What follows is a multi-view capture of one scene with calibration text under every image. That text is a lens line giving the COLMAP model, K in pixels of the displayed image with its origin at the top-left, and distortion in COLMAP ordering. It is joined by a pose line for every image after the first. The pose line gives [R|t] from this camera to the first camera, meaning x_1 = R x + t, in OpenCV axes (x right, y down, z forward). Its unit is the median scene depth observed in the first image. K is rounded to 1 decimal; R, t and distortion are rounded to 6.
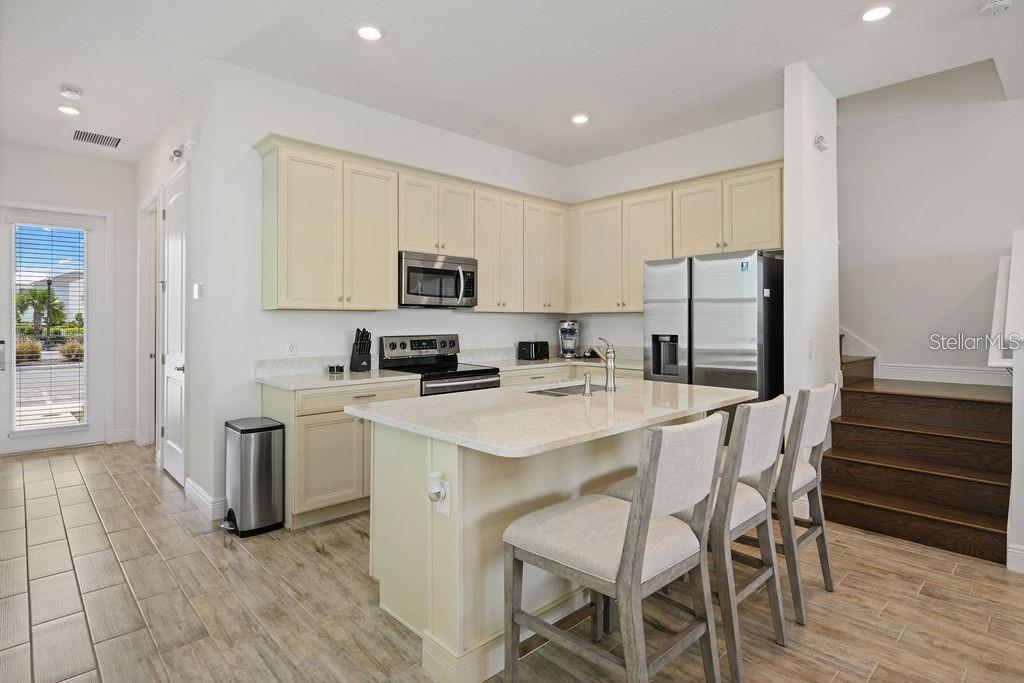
lens RADIAL K [[534.7, 0, 494.9], [0, 534.7, 318.6], [0, 0, 1]] dist [-0.001422, 0.000562]
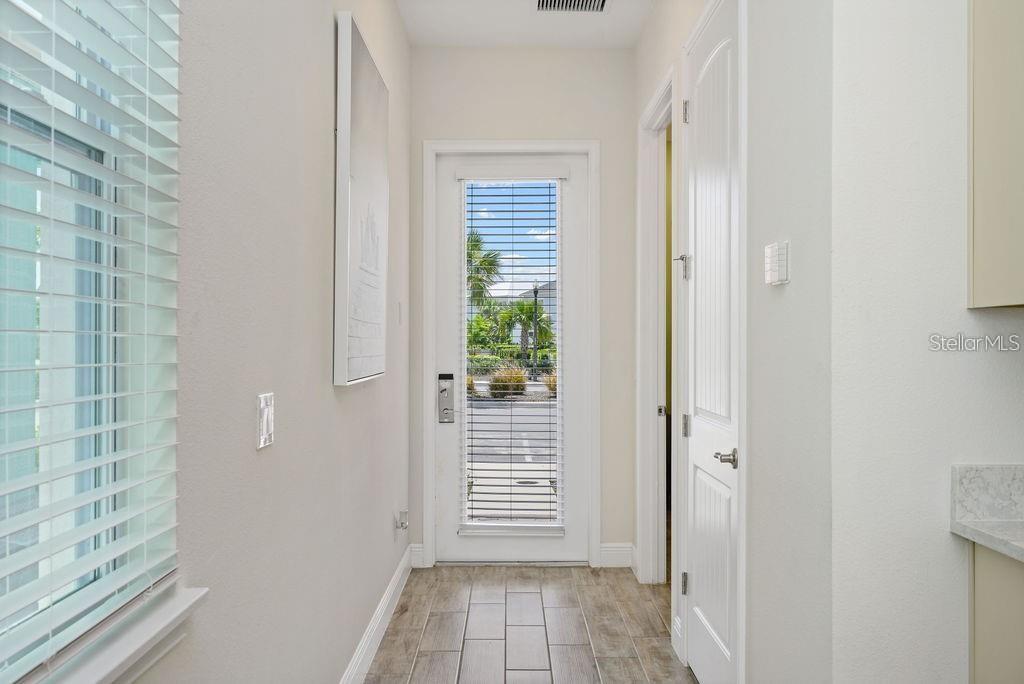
lens RADIAL K [[875.4, 0, 510.2], [0, 875.4, 340.1], [0, 0, 1]] dist [0.010690, -0.000720]
pose [[0.746360, -0.001009, -0.665542, -0.193377], [0.002198, 0.999997, 0.000948, 0.001294], [0.665539, -0.002170, 0.746360, 0.280979]]
